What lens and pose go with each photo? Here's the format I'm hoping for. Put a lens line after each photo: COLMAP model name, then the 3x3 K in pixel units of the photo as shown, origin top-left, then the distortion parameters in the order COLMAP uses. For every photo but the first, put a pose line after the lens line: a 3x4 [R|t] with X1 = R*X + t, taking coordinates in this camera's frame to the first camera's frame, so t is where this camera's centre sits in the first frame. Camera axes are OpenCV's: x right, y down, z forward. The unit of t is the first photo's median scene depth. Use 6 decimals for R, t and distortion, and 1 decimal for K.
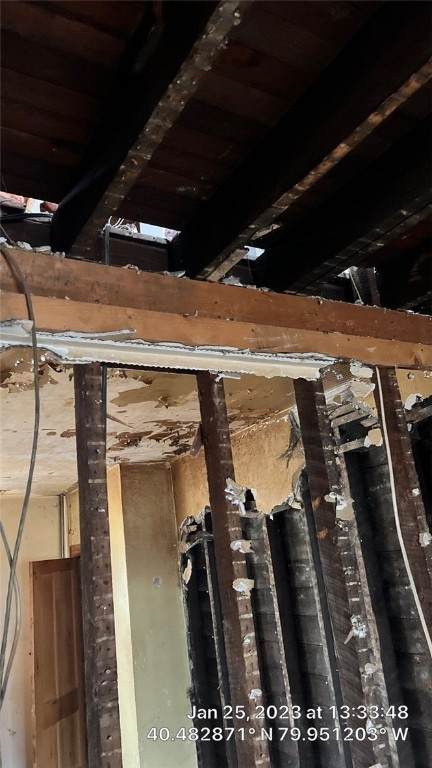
lens RADIAL K [[557.4, 0, 216.0], [0, 557.4, 384.0], [0, 0, 1]] dist [0.006514, -0.000446]
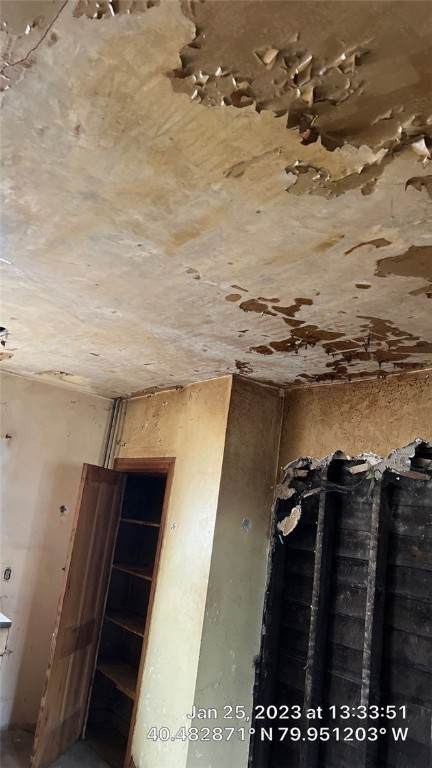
lens RADIAL K [[537.7, 0, 216.0], [0, 537.7, 384.0], [0, 0, 1]] dist [-0.005022, -0.001537]
pose [[0.962930, 0.261920, 0.064526, -0.249793], [-0.265110, 0.963070, 0.047038, 0.129170], [-0.049822, -0.062401, 0.996807, 0.226695]]
